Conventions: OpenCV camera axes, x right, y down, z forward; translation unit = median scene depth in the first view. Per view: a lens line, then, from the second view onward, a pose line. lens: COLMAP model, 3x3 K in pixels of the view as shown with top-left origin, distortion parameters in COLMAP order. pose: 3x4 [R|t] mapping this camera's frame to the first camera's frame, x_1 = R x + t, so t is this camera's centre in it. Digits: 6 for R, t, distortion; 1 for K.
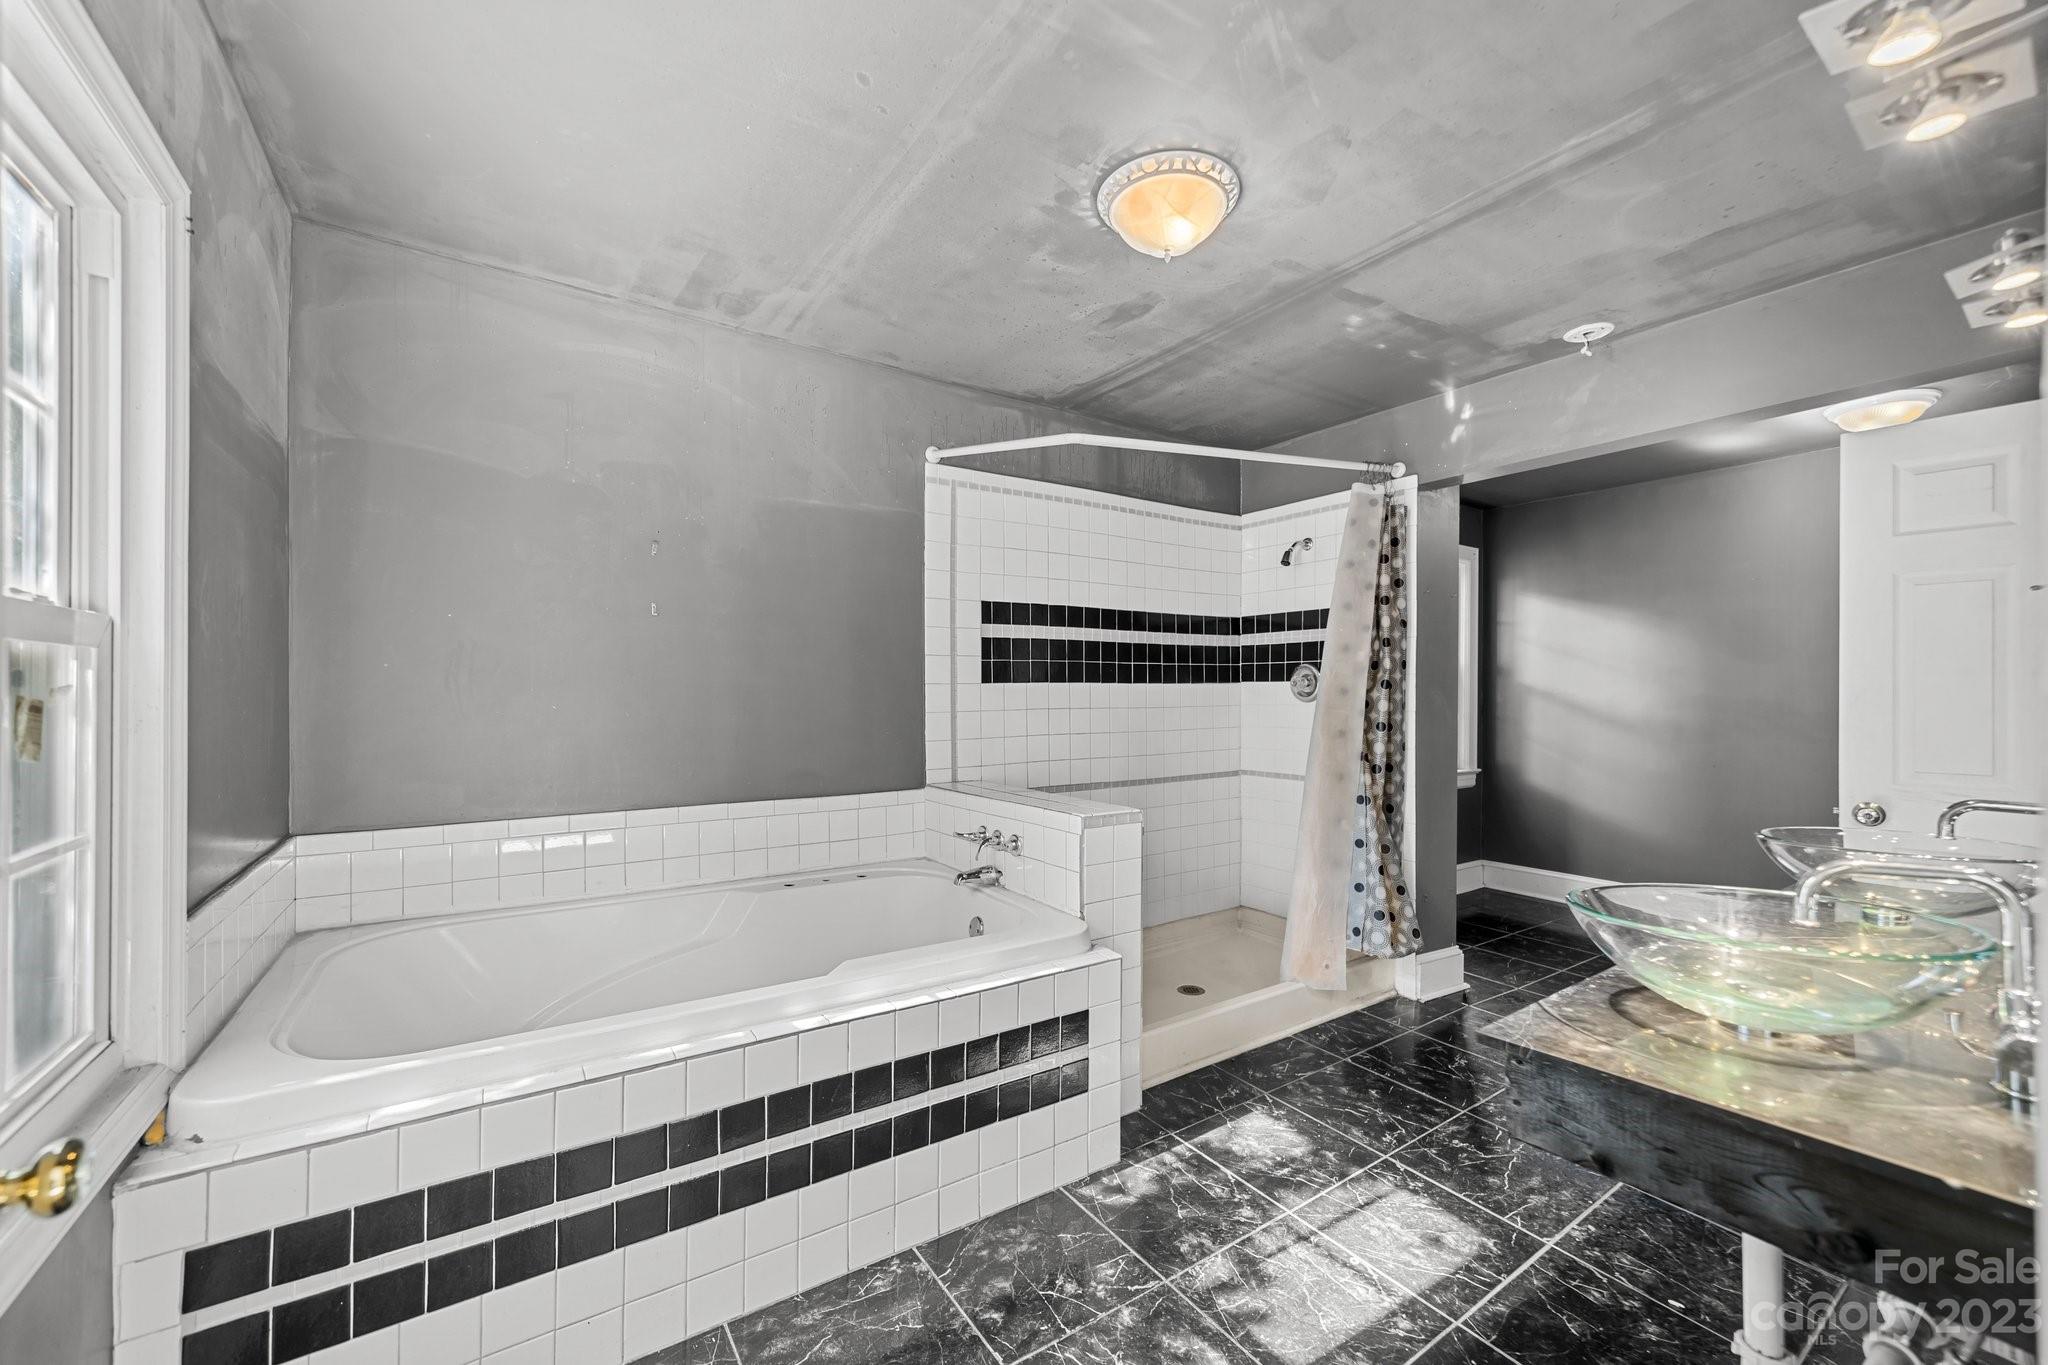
lens RADIAL K [[781.4, 0, 1027.6], [0, 781.4, 696.4], [0, 0, 1]] dist [-0.011100, 0.000412]
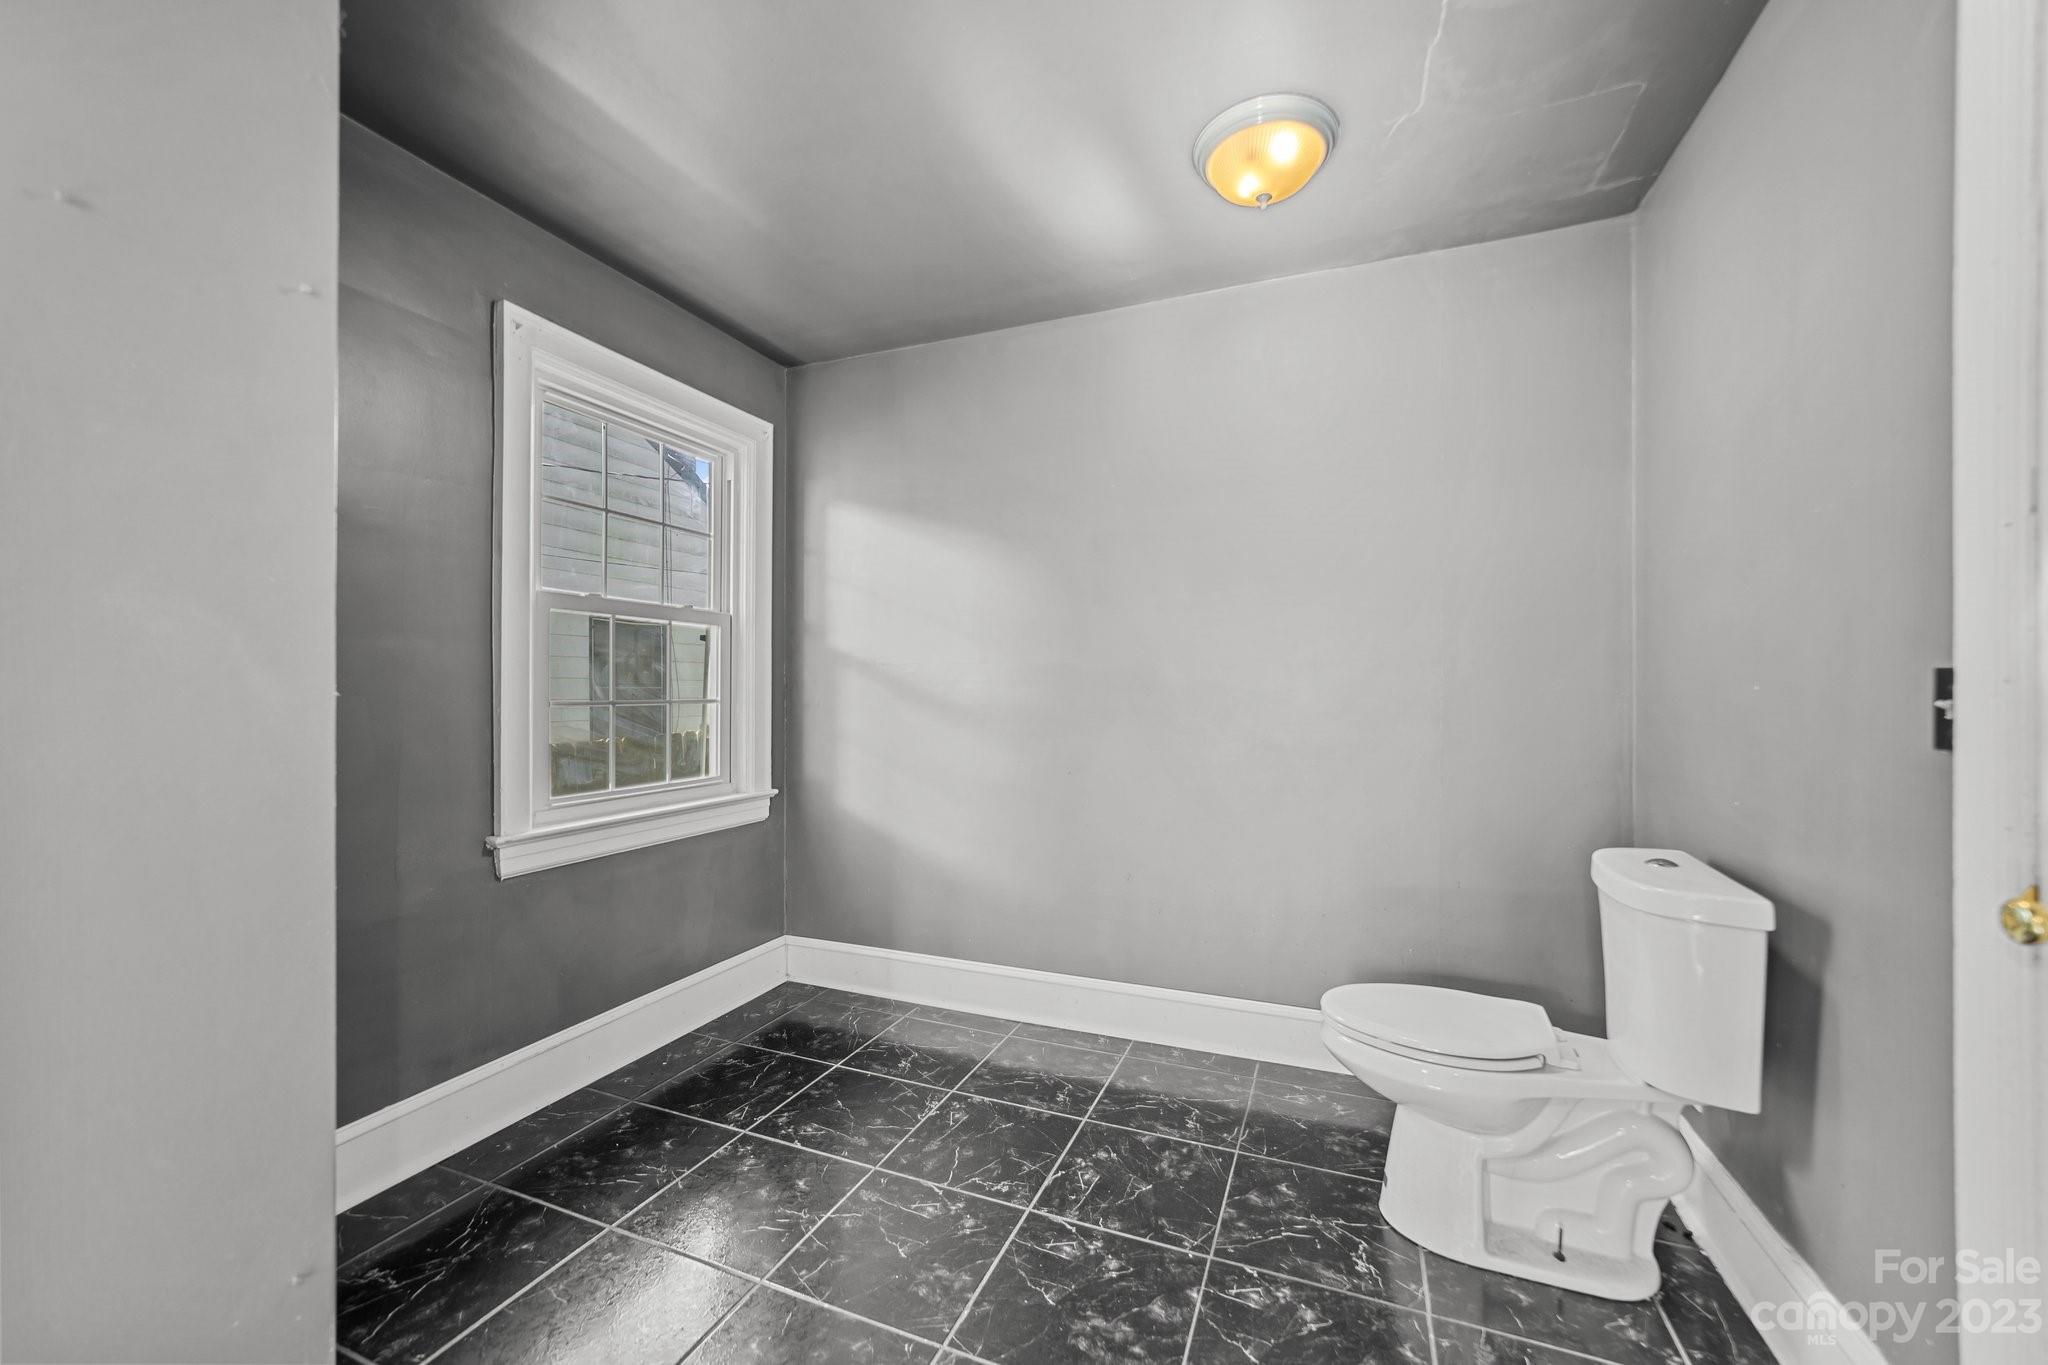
lens RADIAL K [[781.4, 0, 1027.6], [0, 781.4, 696.4], [0, 0, 1]] dist [-0.011100, 0.000412]
pose [[0.849790, -0.004911, 0.527099, 0.434973], [0.006539, 0.999978, -0.001224, 0.023021], [-0.527082, 0.004487, 0.849803, 0.388694]]
